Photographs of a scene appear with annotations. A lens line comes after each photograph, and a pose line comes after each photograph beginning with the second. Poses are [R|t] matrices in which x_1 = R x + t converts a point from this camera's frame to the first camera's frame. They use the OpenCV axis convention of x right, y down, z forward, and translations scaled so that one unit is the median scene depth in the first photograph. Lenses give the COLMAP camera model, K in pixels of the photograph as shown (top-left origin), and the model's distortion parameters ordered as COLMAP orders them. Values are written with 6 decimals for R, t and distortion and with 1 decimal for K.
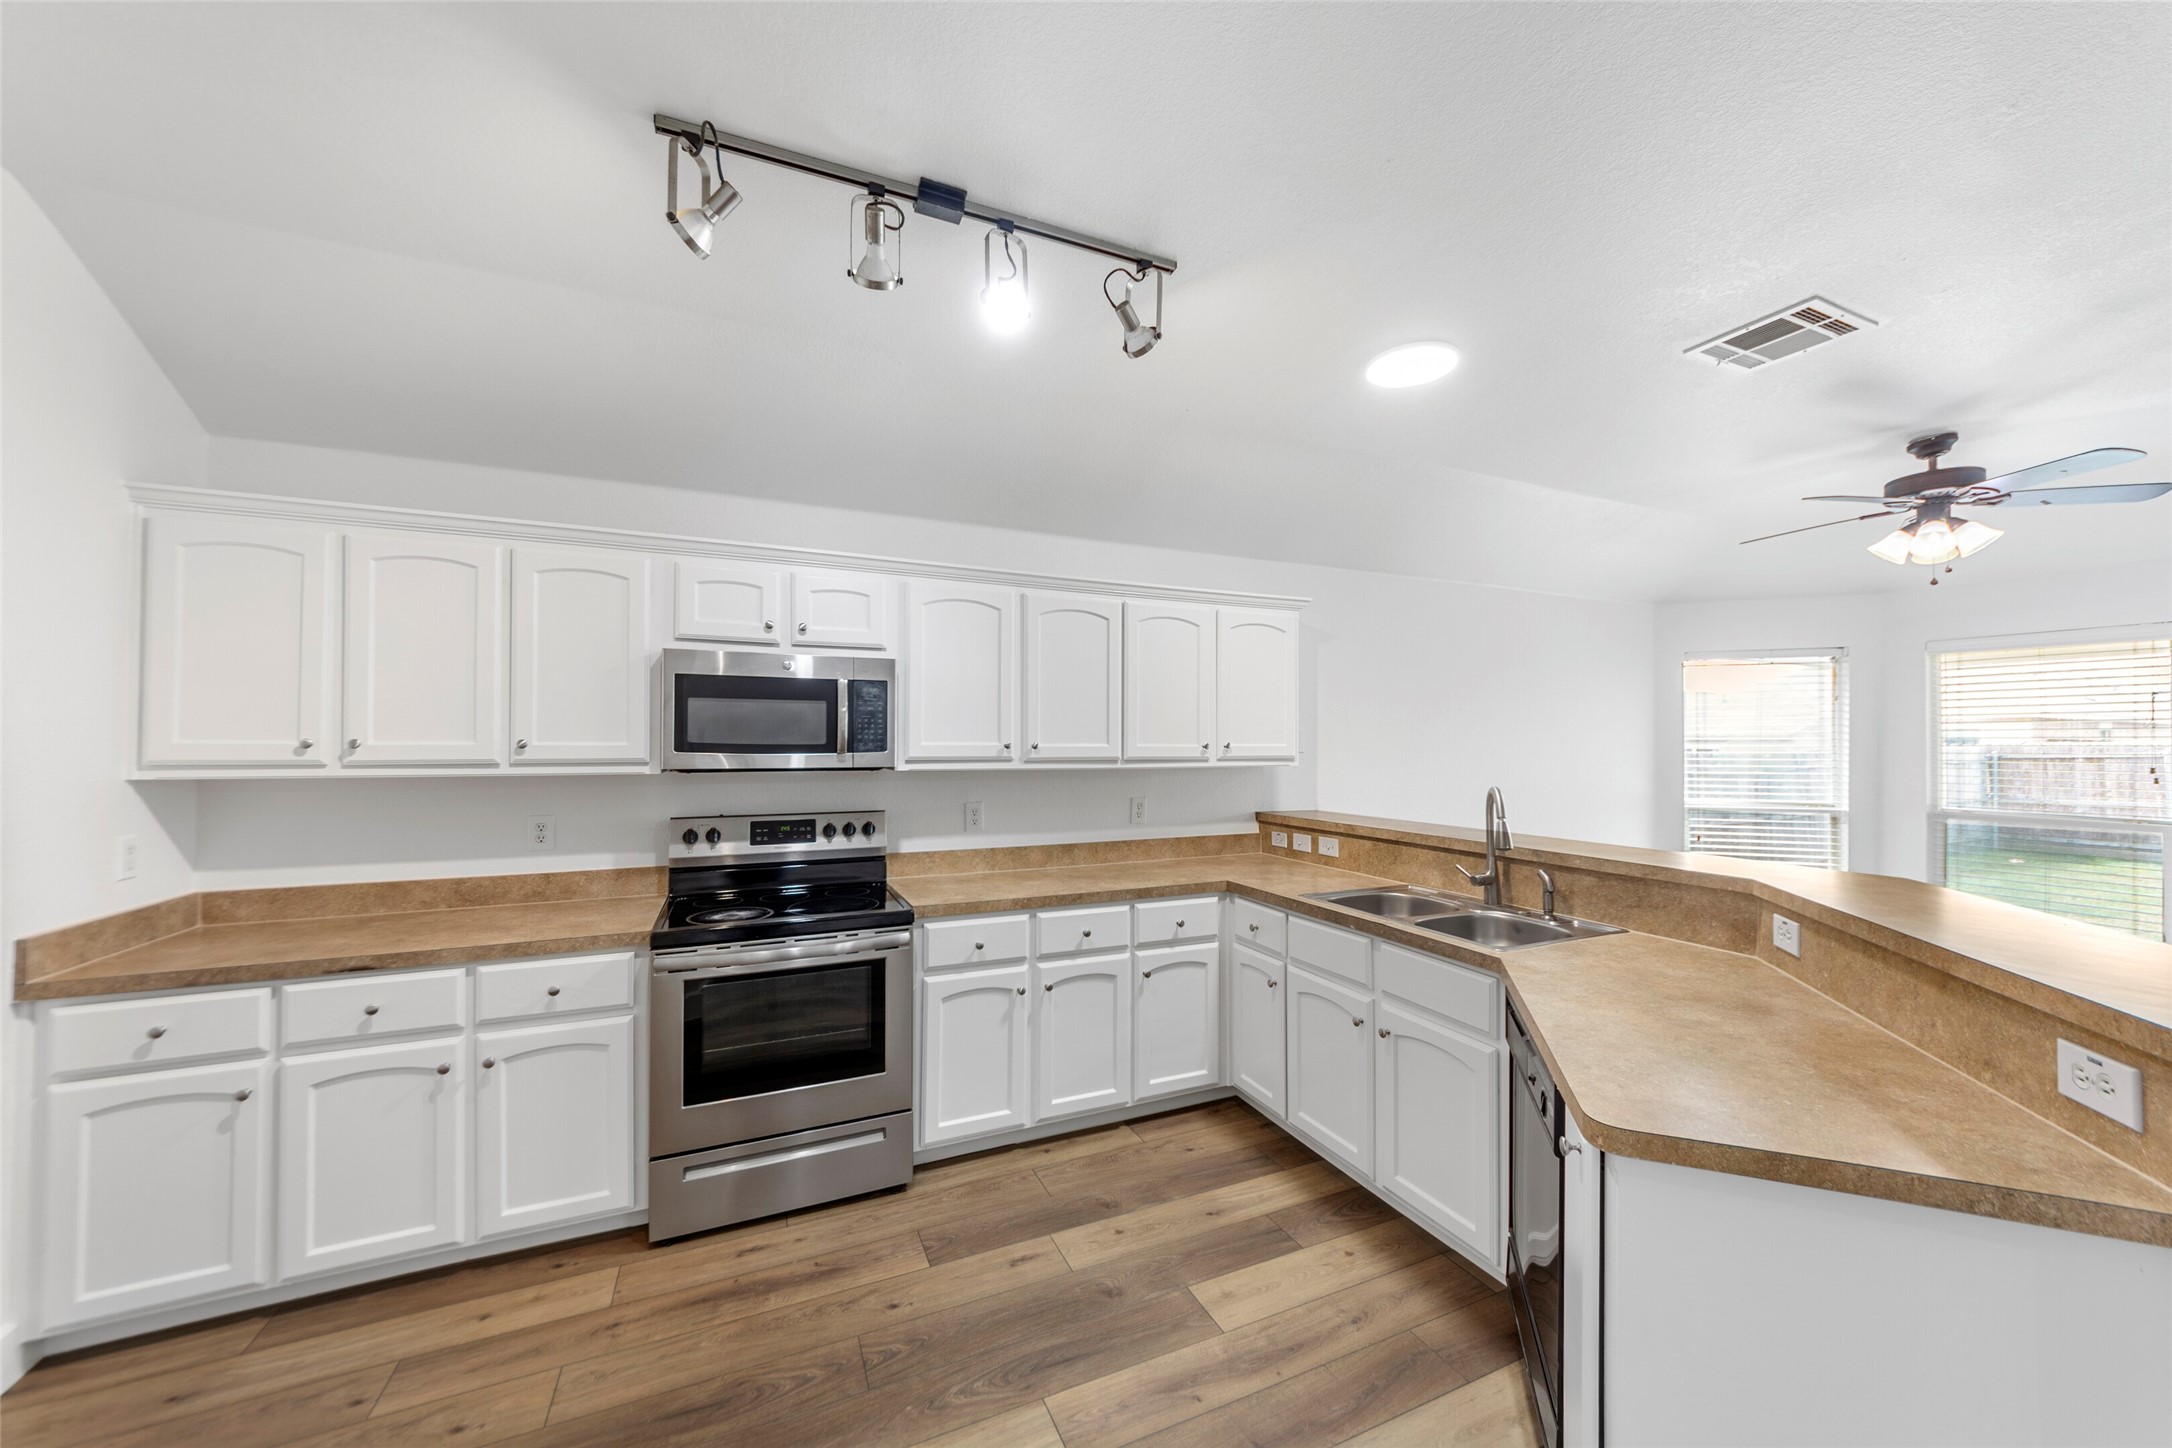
lens RADIAL K [[785.6, 0, 1087.6], [0, 785.6, 732.4], [0, 0, 1]] dist [0.001330, -0.000218]
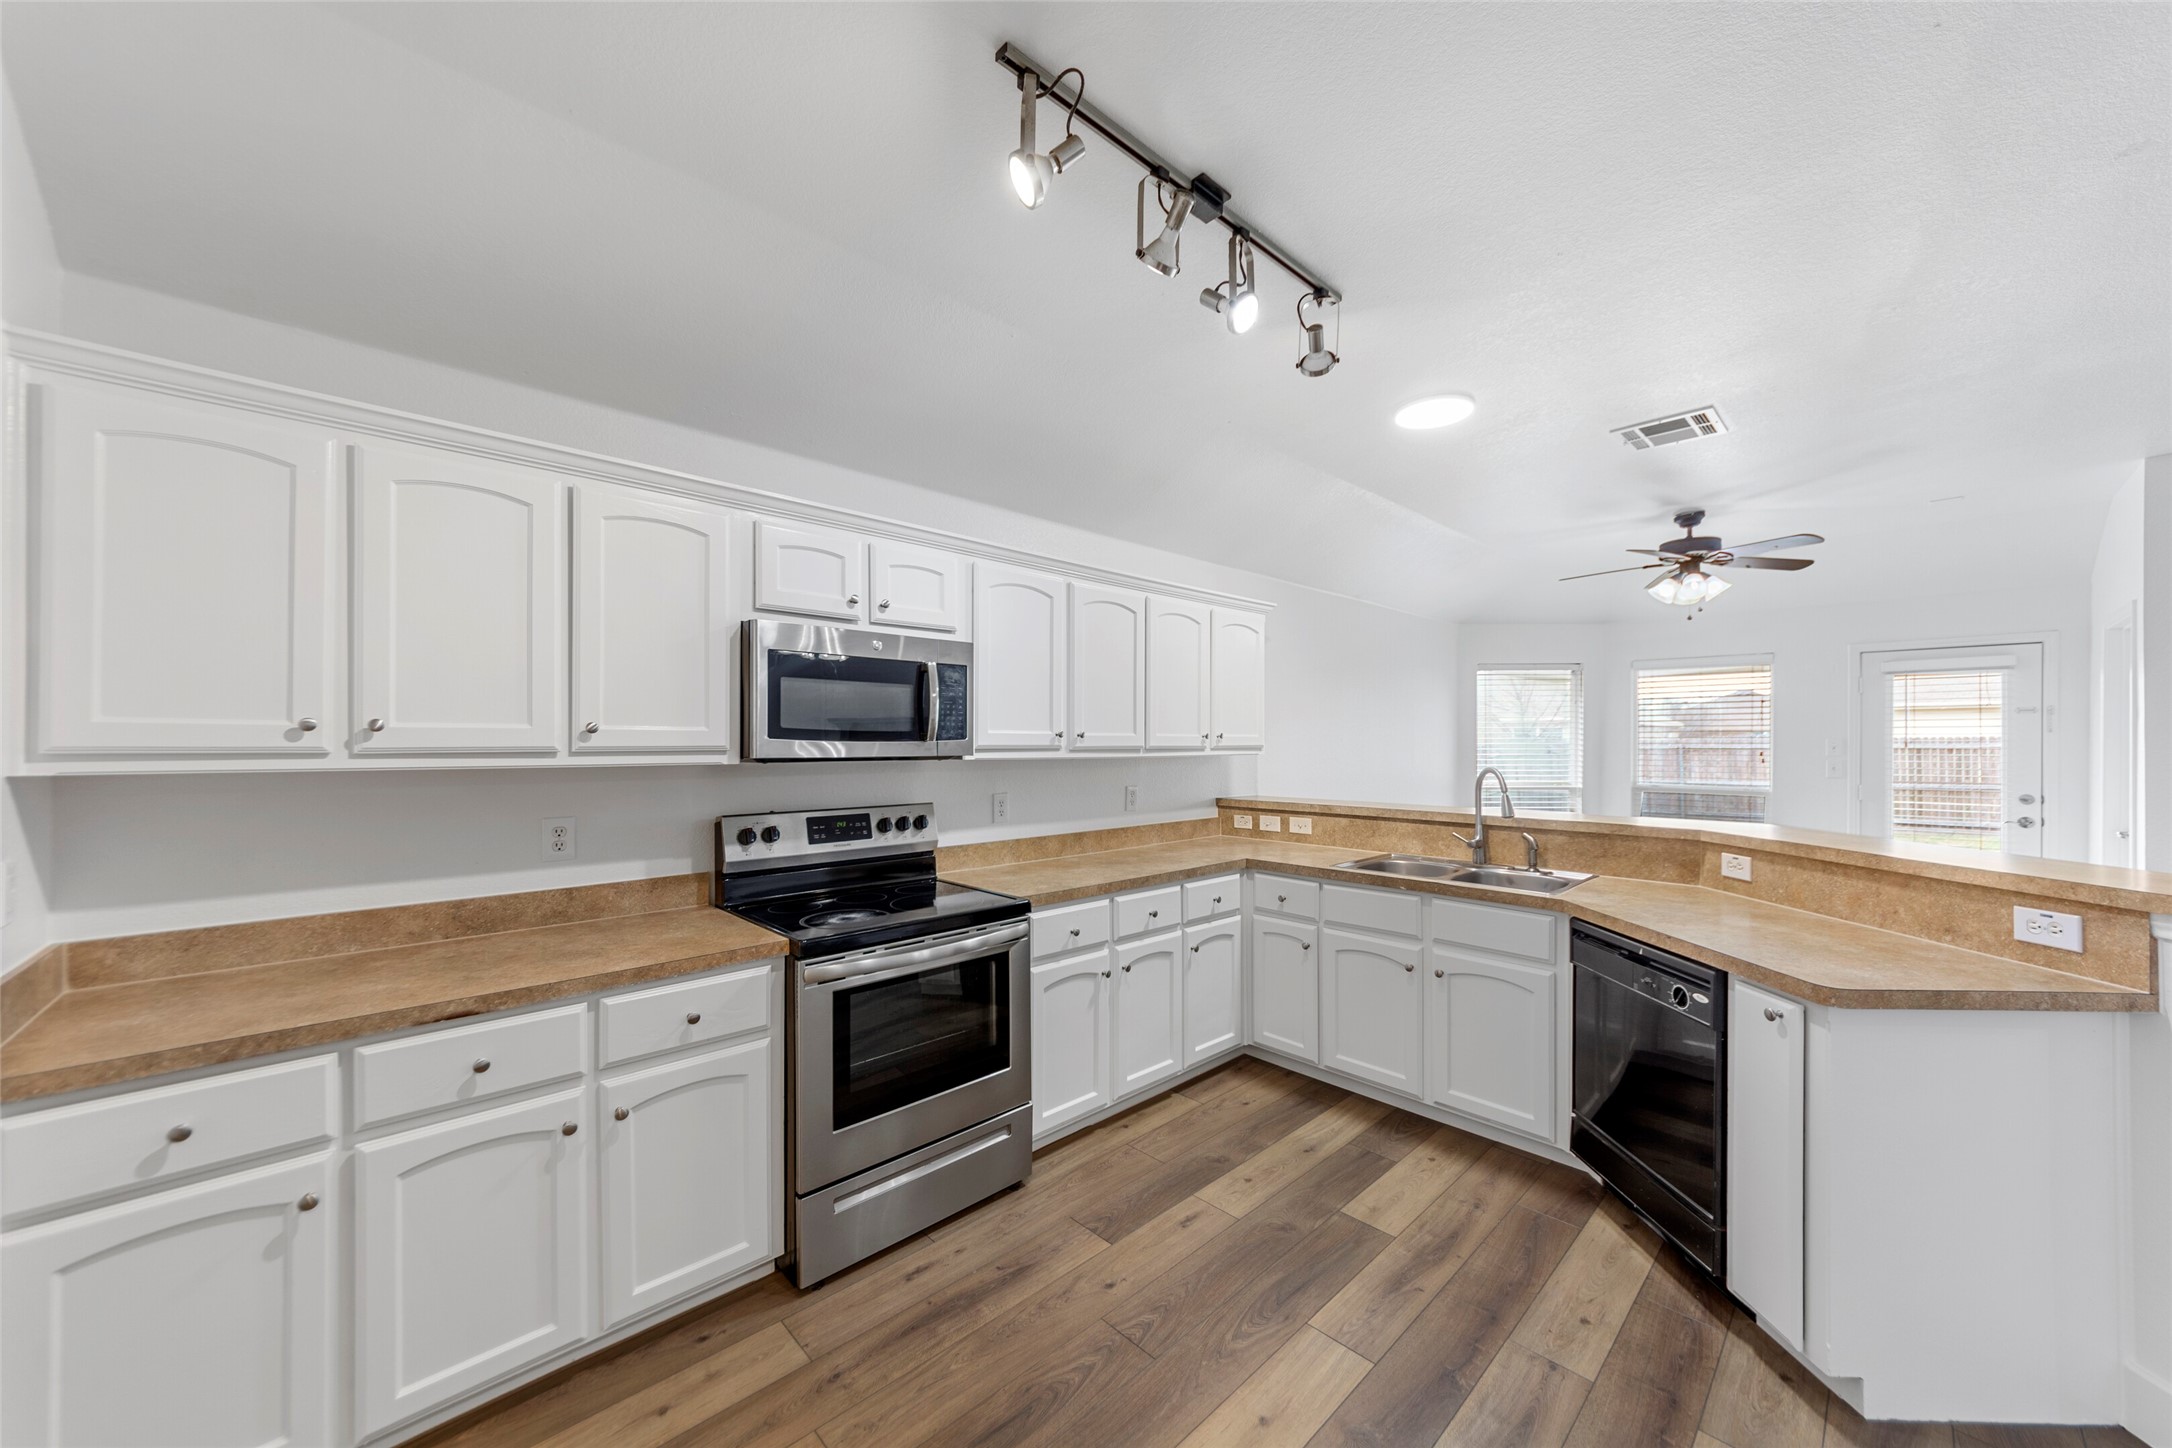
lens RADIAL K [[785.6, 0, 1096.4], [0, 785.6, 740.6], [0, 0, 1]] dist [0.001330, -0.000218]
pose [[0.941576, -0.000847, 0.336799, -0.480450], [-0.002935, 0.999938, 0.010722, 0.016807], [-0.336787, -0.011084, 0.941515, 0.052223]]
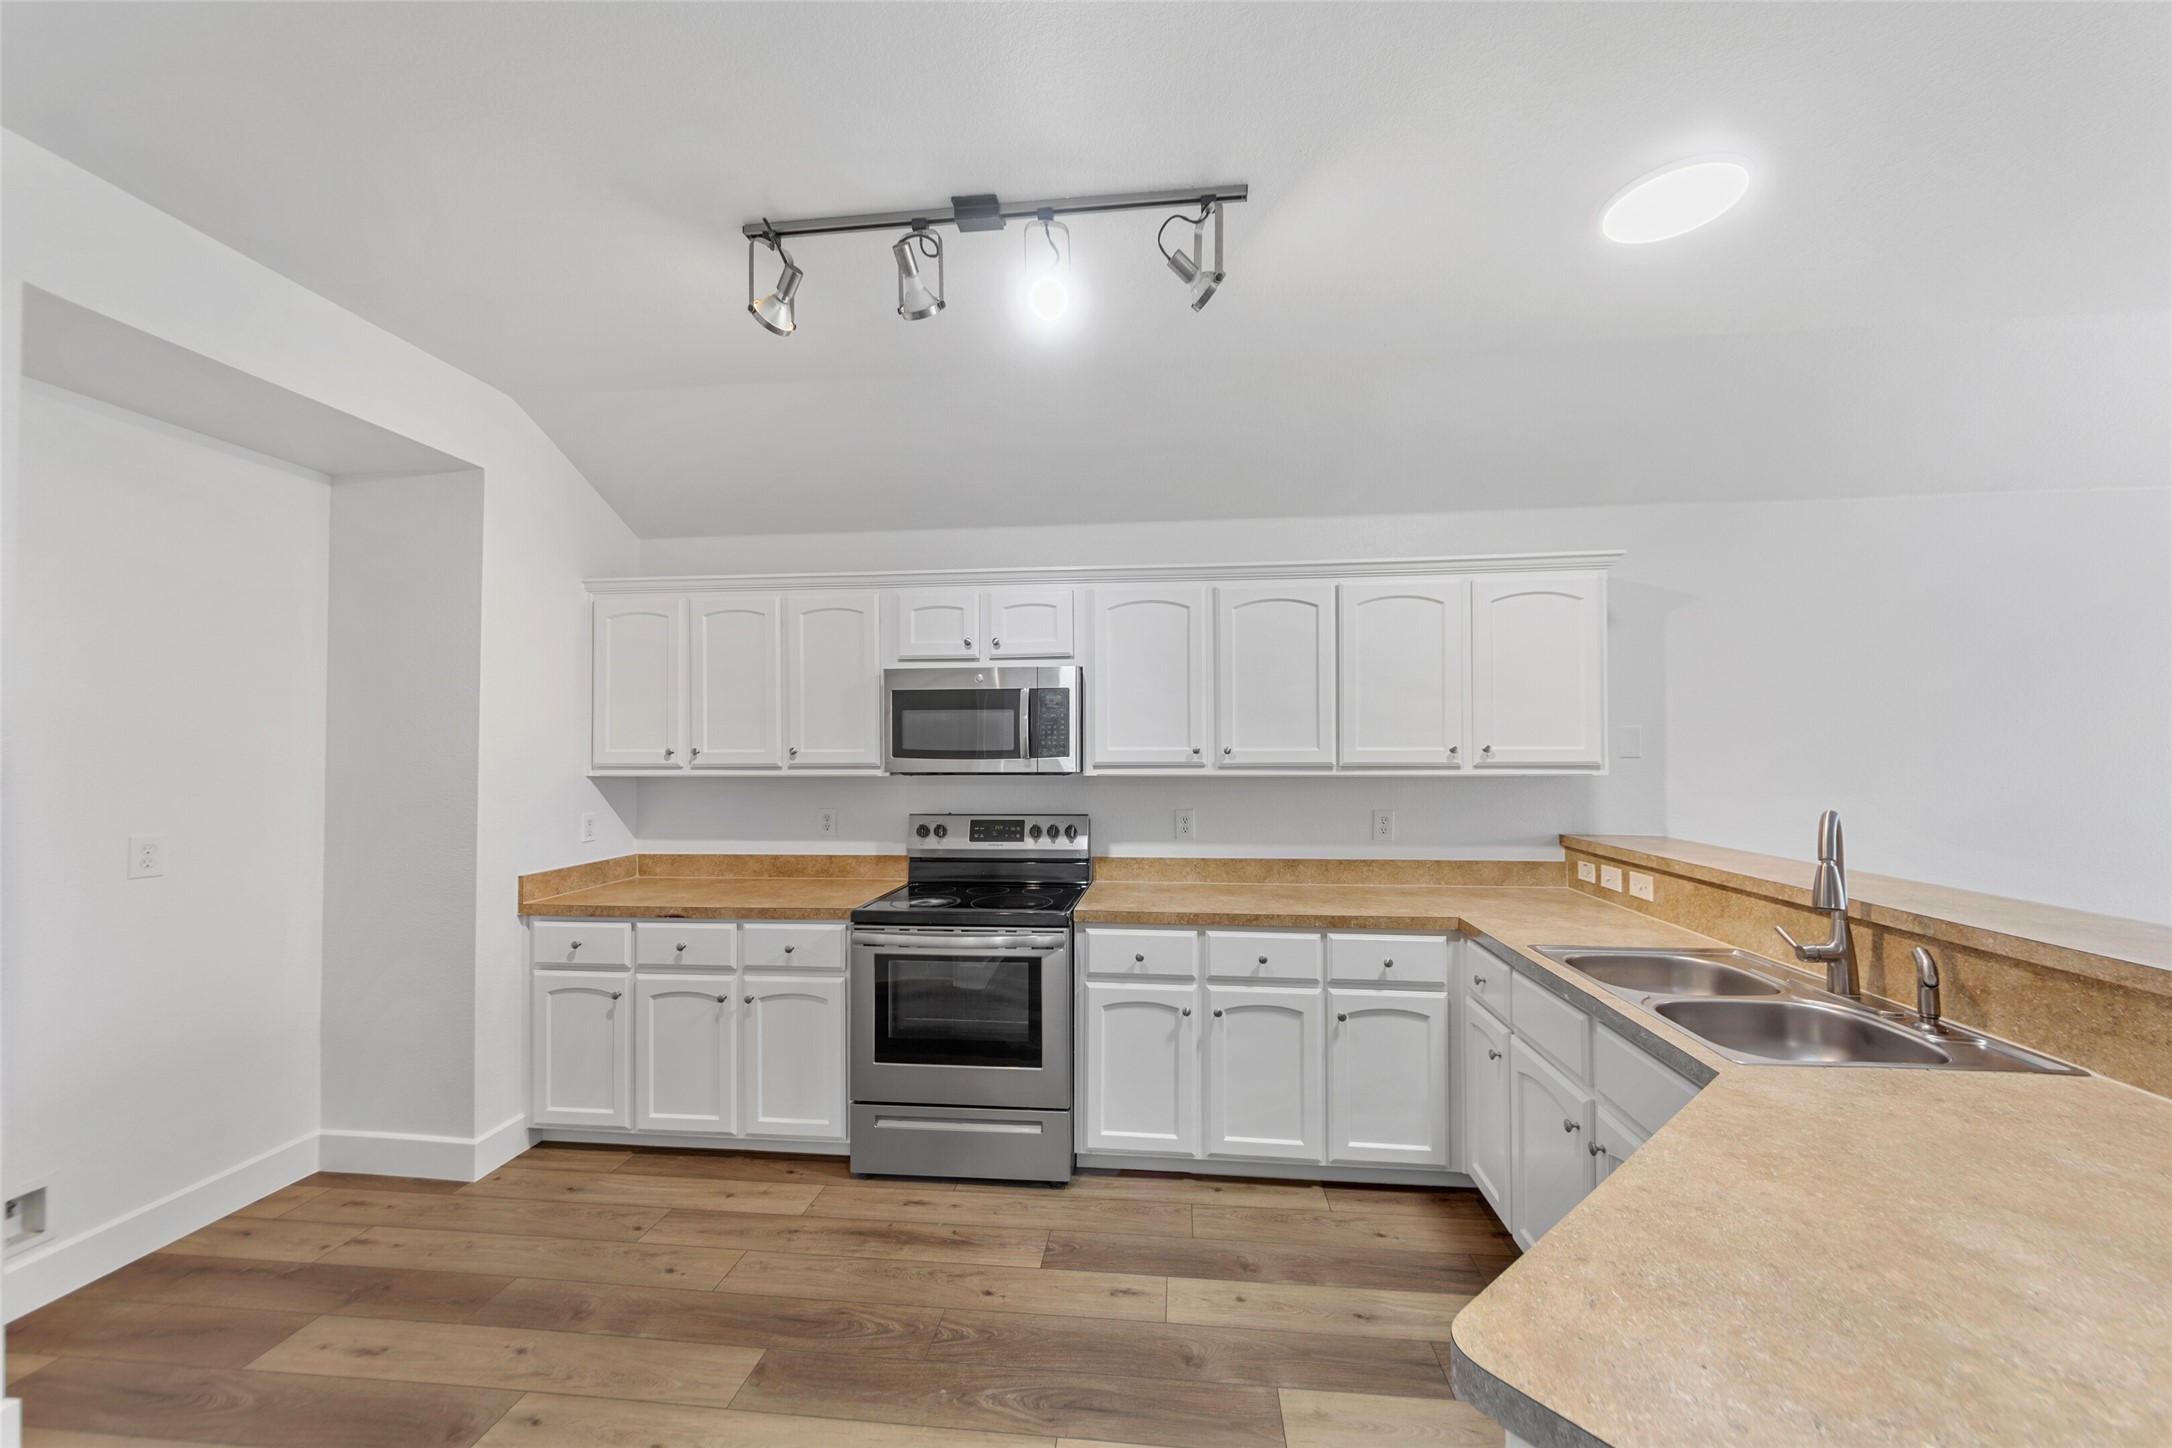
lens RADIAL K [[785.6, 0, 1094.1], [0, 785.6, 740.4], [0, 0, 1]] dist [0.001330, -0.000218]
pose [[0.868400, -0.011197, -0.495738, 0.315586], [0.012365, 0.999923, -0.000926, 0.004222], [0.495711, -0.005326, 0.868471, 0.138924]]
